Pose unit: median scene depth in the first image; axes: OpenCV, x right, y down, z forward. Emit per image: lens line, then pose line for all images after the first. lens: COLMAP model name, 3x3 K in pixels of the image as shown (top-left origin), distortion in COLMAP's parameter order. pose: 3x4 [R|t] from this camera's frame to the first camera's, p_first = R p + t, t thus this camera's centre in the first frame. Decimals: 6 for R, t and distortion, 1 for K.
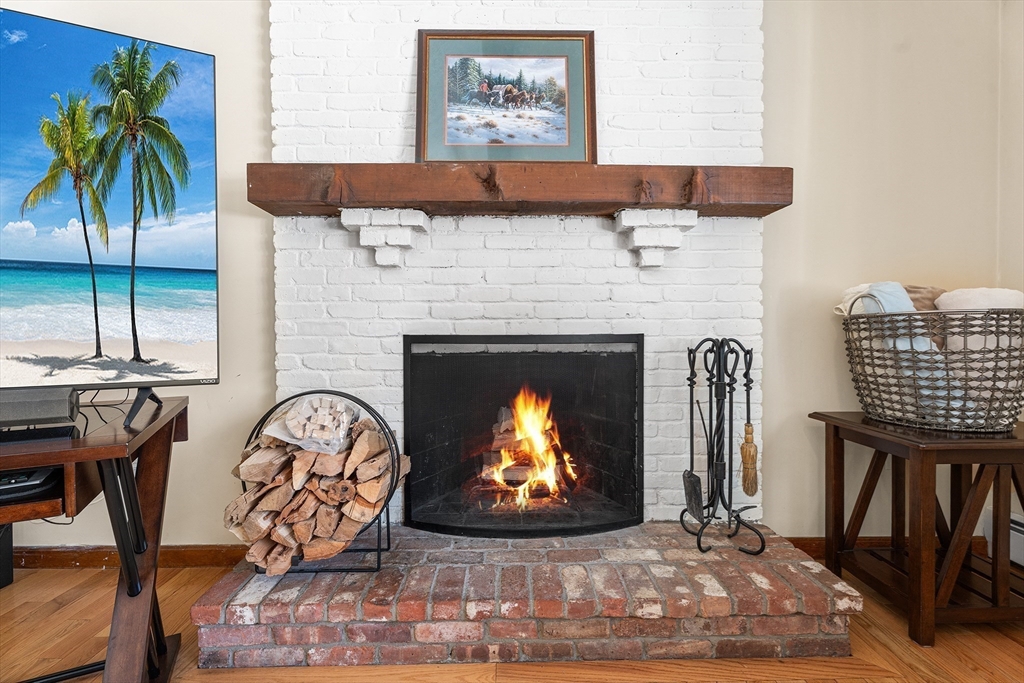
lens RADIAL K [[492.9, 0, 494.0], [0, 492.9, 331.3], [0, 0, 1]] dist [-0.001904, -0.000088]
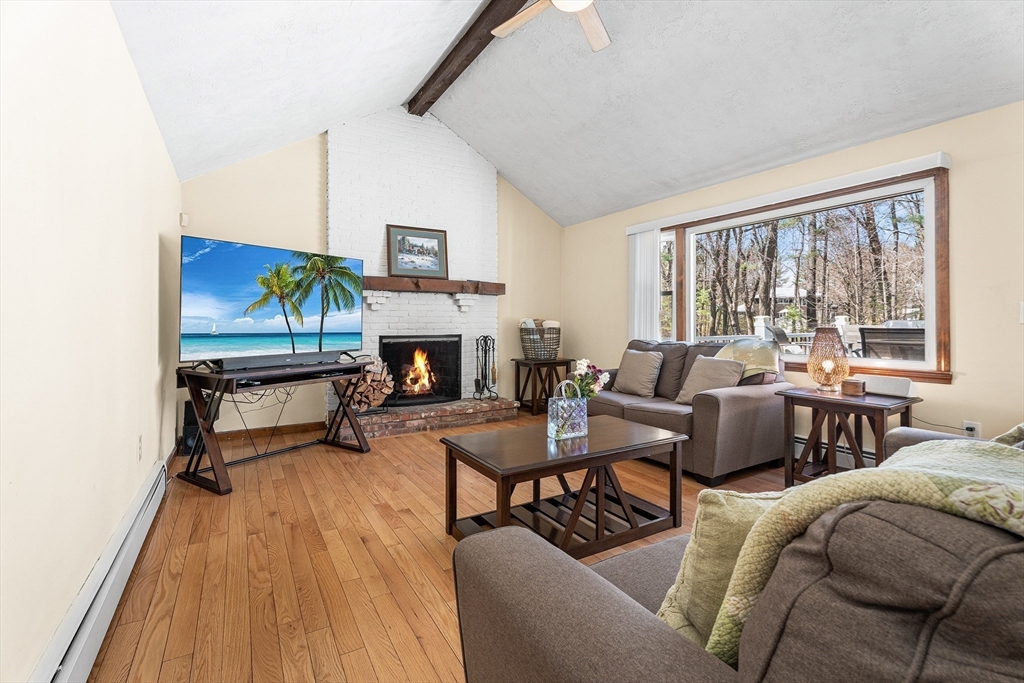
lens RADIAL K [[463.7, 0, 510.8], [0, 463.7, 319.3], [0, 0, 1]] dist [-0.000791, 0.000076]
pose [[0.868341, 0.005065, 0.495943, -0.867075], [0.000752, 0.999933, -0.011528, -0.055037], [-0.495968, 0.010383, 0.868279, -1.647512]]
